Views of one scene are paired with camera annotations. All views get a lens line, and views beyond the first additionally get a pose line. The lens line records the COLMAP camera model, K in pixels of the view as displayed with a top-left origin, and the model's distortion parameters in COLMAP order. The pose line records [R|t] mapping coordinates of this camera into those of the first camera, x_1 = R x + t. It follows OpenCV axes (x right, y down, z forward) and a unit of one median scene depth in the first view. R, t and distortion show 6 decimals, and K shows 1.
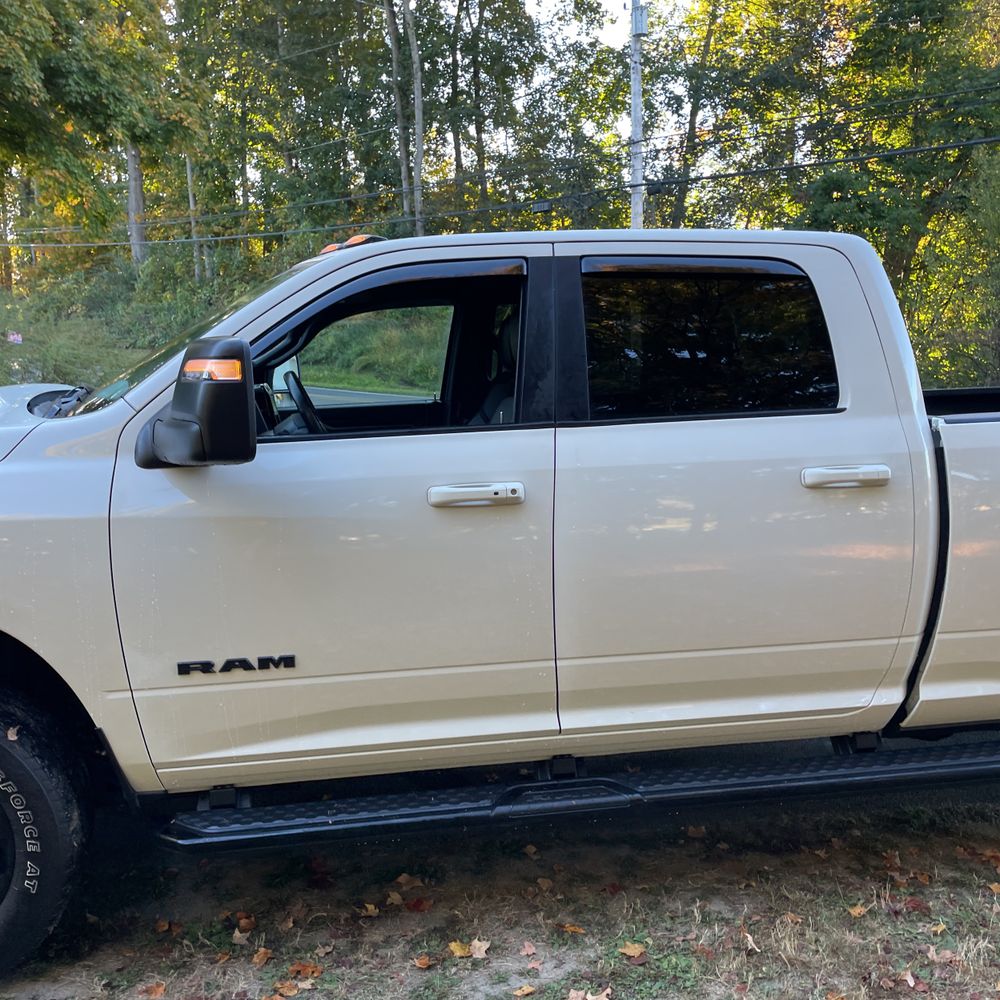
lens RADIAL K [[999.2, 0, 497.8], [0, 999.2, 488.0], [0, 0, 1]] dist [0.097921, -0.132120]
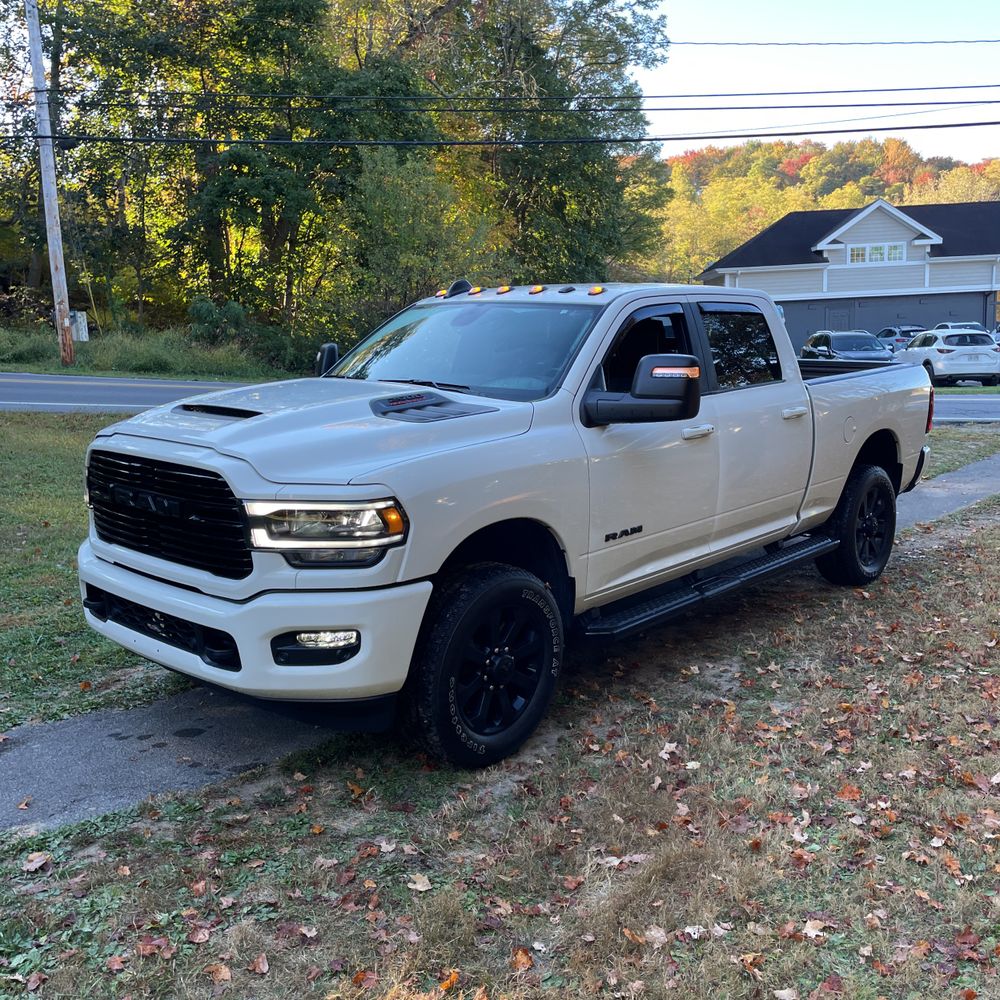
lens RADIAL K [[999.2, 0, 497.8], [0, 999.2, 488.0], [0, 0, 1]] dist [0.097921, -0.132120]
pose [[0.785668, -0.095876, 0.611174, -1.349138], [0.069214, 0.995338, 0.067165, -0.037066], [-0.614765, -0.010468, 0.788641, -0.247847]]
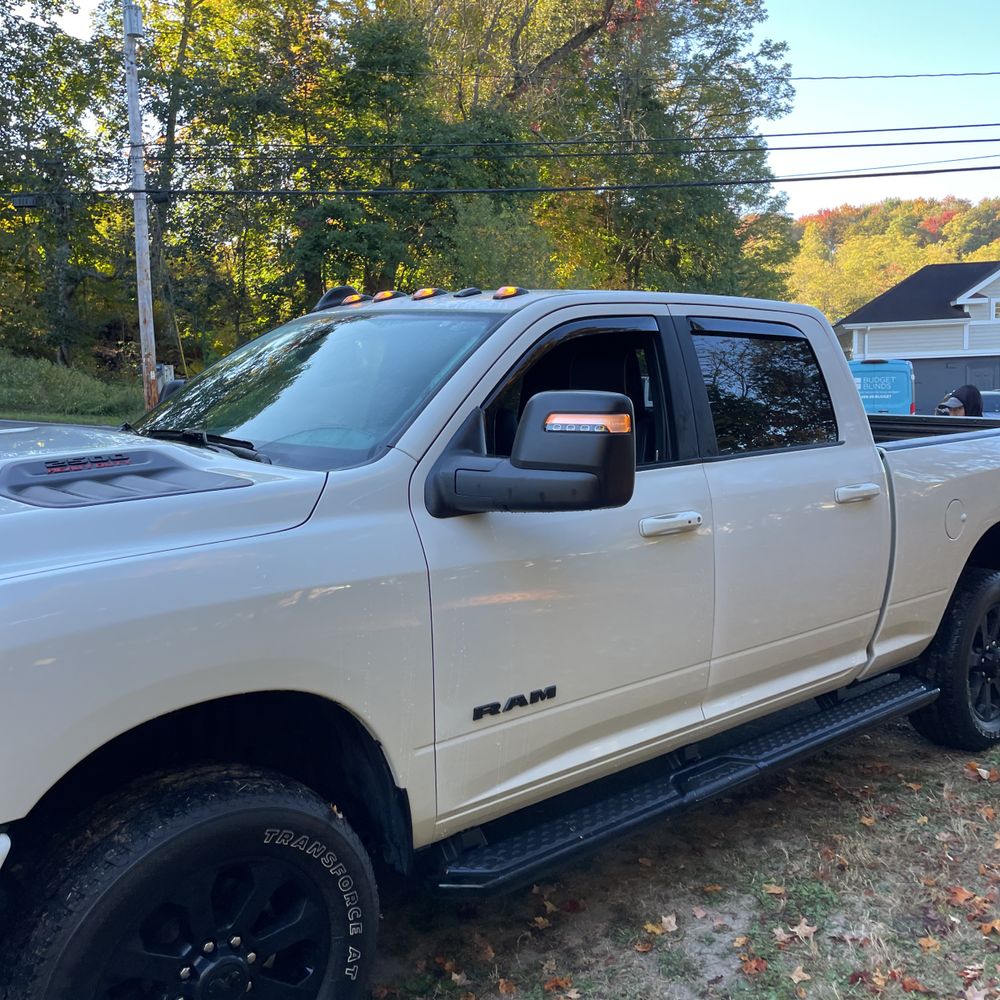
lens RADIAL K [[999.2, 0, 497.8], [0, 999.2, 488.0], [0, 0, 1]] dist [0.097921, -0.132120]
pose [[0.856609, -0.043694, 0.514112, -0.701184], [0.049961, 0.998750, 0.001637, -0.041667], [-0.513541, 0.024283, 0.857721, 0.104648]]
